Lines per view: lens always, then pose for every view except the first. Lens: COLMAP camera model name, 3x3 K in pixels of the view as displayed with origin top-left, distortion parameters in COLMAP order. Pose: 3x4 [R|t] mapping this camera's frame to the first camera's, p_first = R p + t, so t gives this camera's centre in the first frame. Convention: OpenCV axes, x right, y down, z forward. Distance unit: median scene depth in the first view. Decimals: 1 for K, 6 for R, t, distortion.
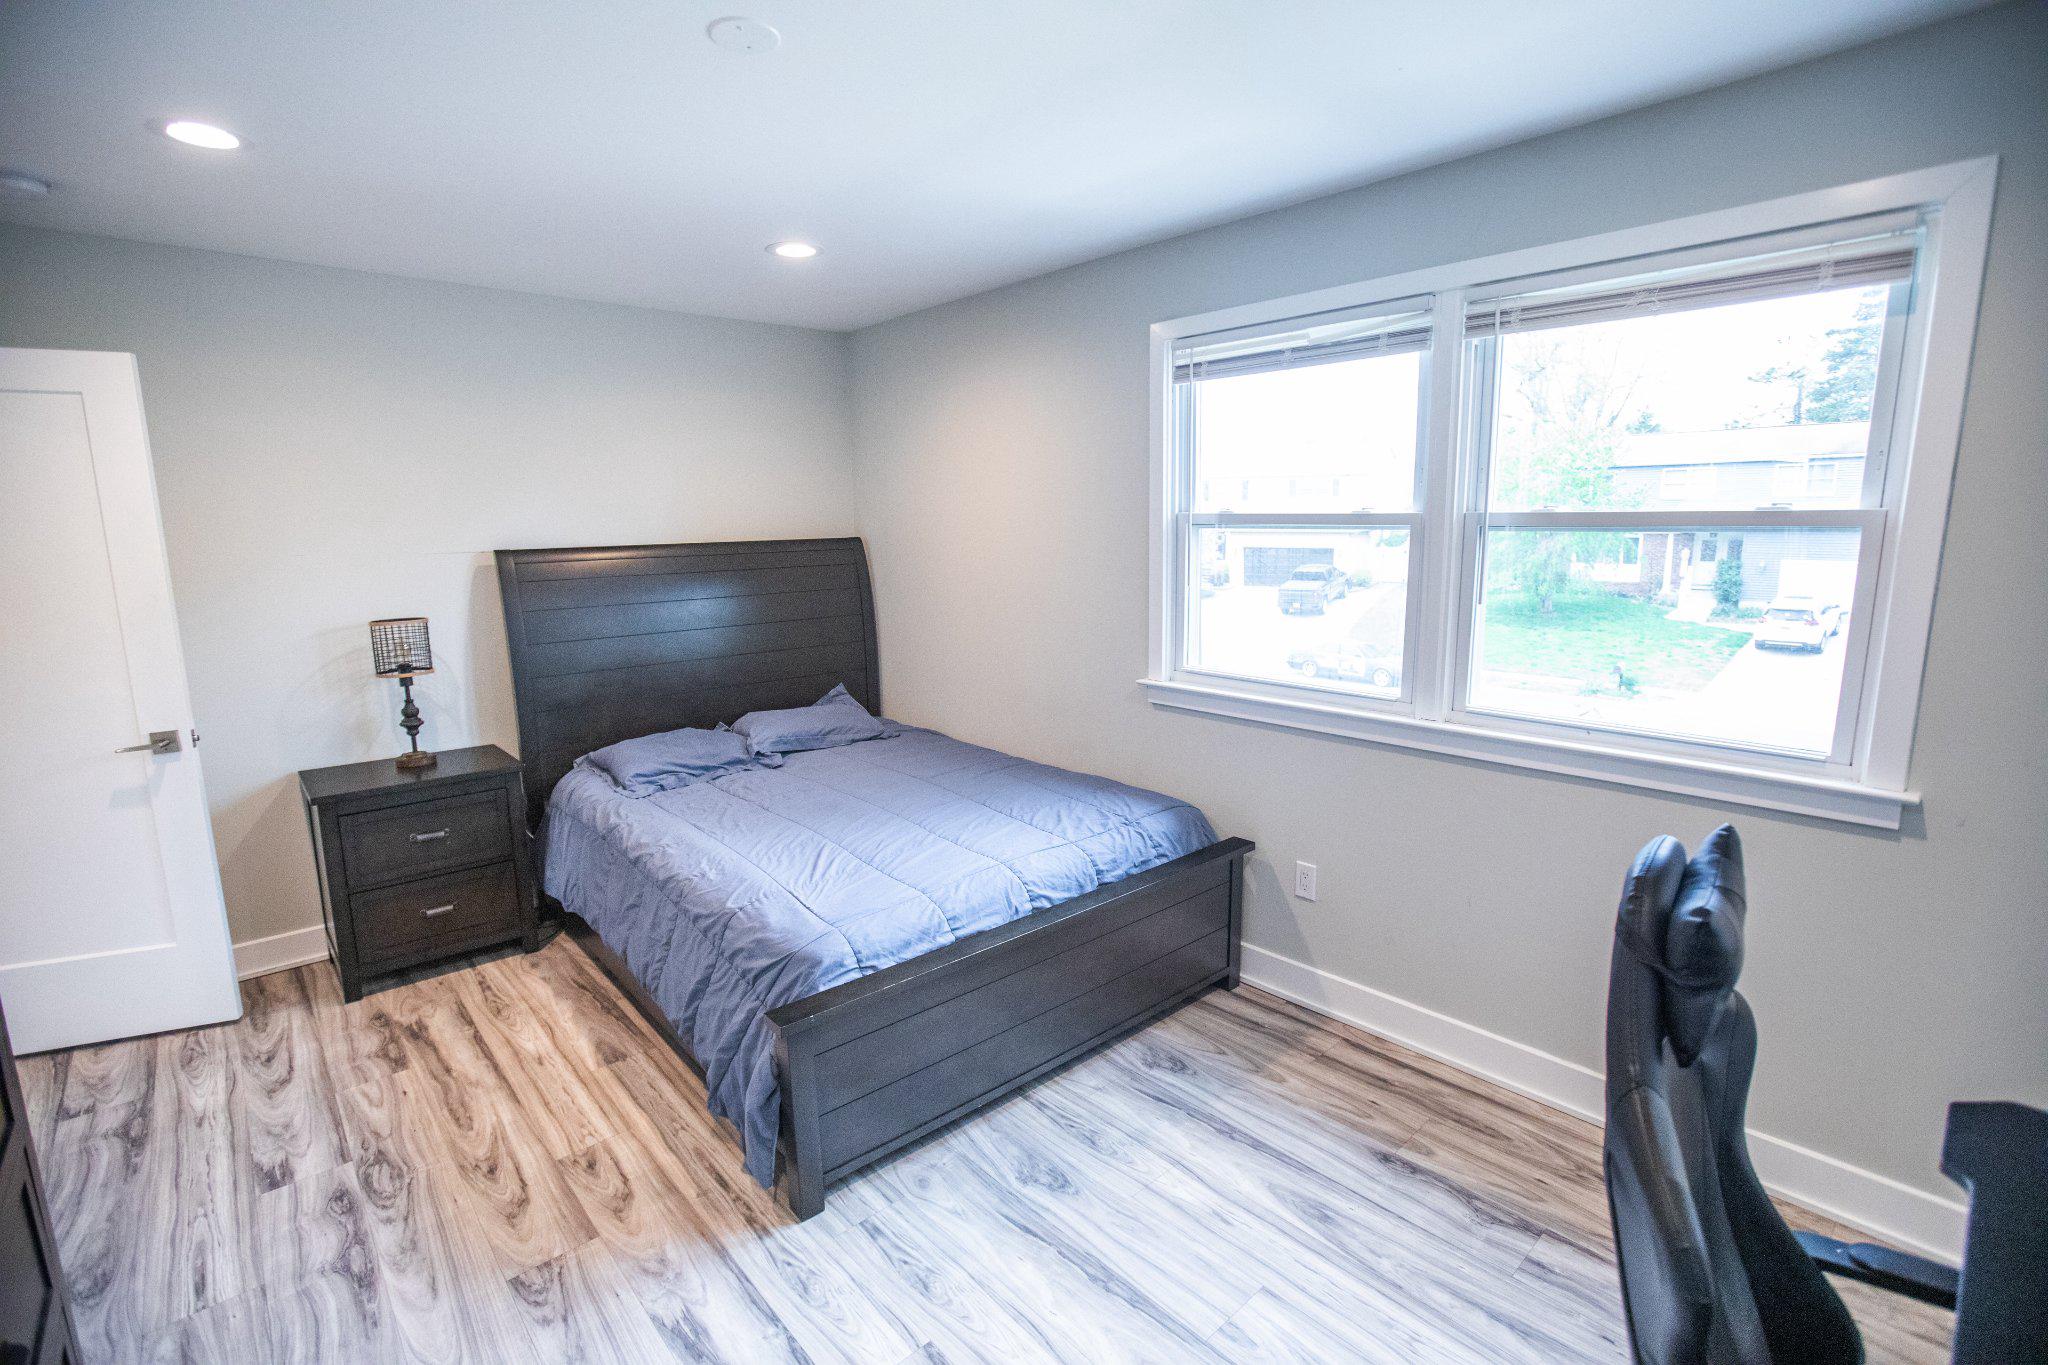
lens RADIAL K [[934.6, 0, 1030.8], [0, 934.6, 684.6], [0, 0, 1]] dist [-0.049773, 0.014091]
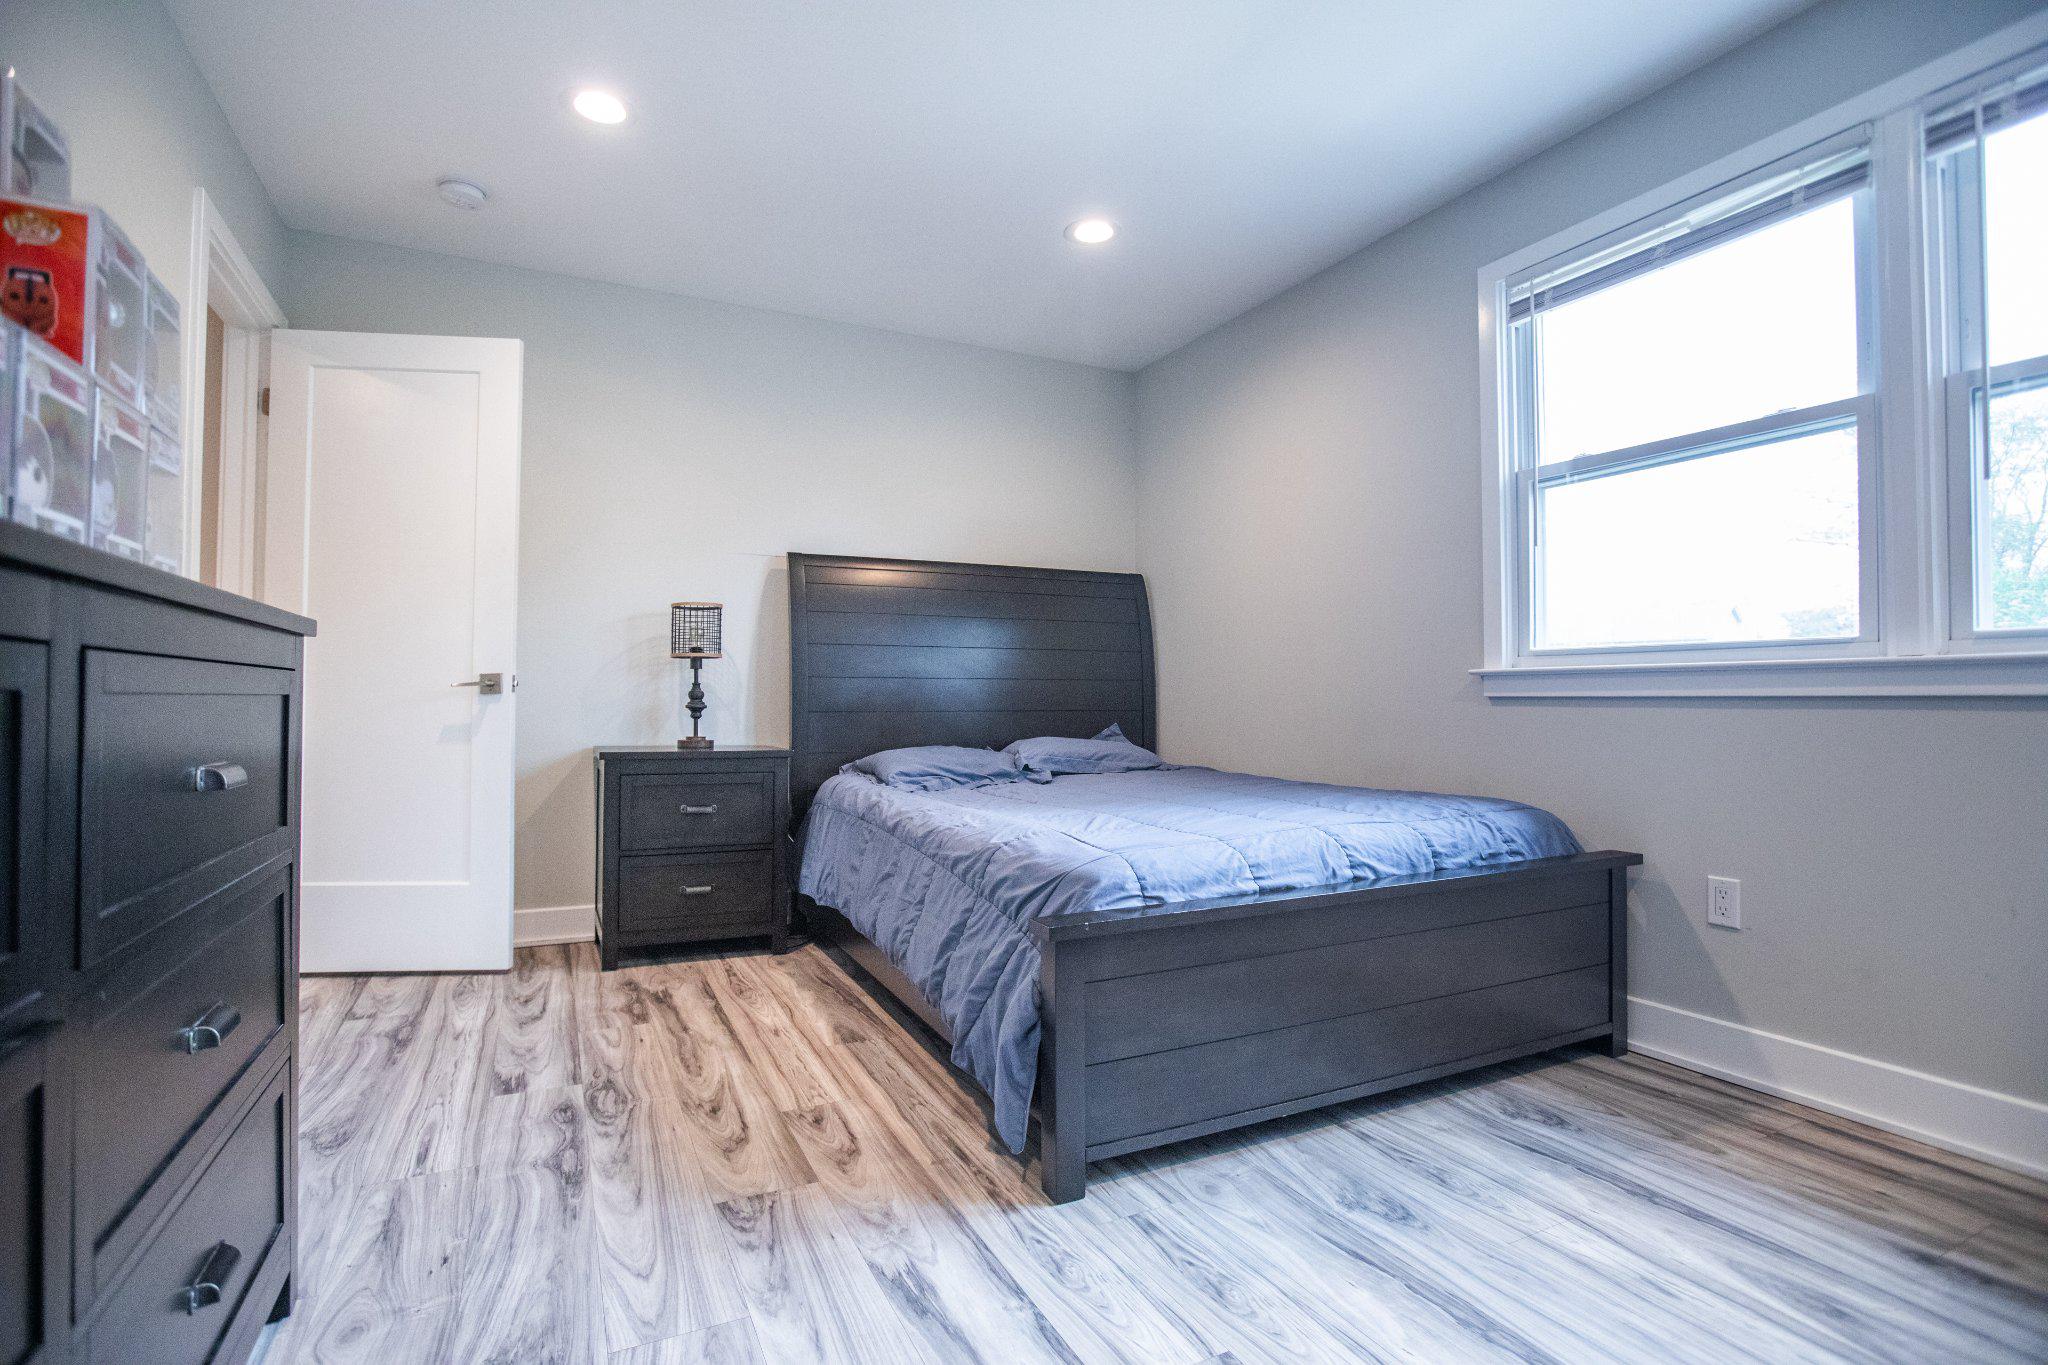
lens RADIAL K [[967.0, 0, 1022.3], [0, 967.0, 684.4], [0, 0, 1]] dist [-0.057439, 0.024638]
pose [[0.961411, 0.010509, -0.274915, -0.050648], [-0.061284, 0.982343, -0.176766, 0.258438], [0.268204, 0.186793, 0.945079, 0.120457]]
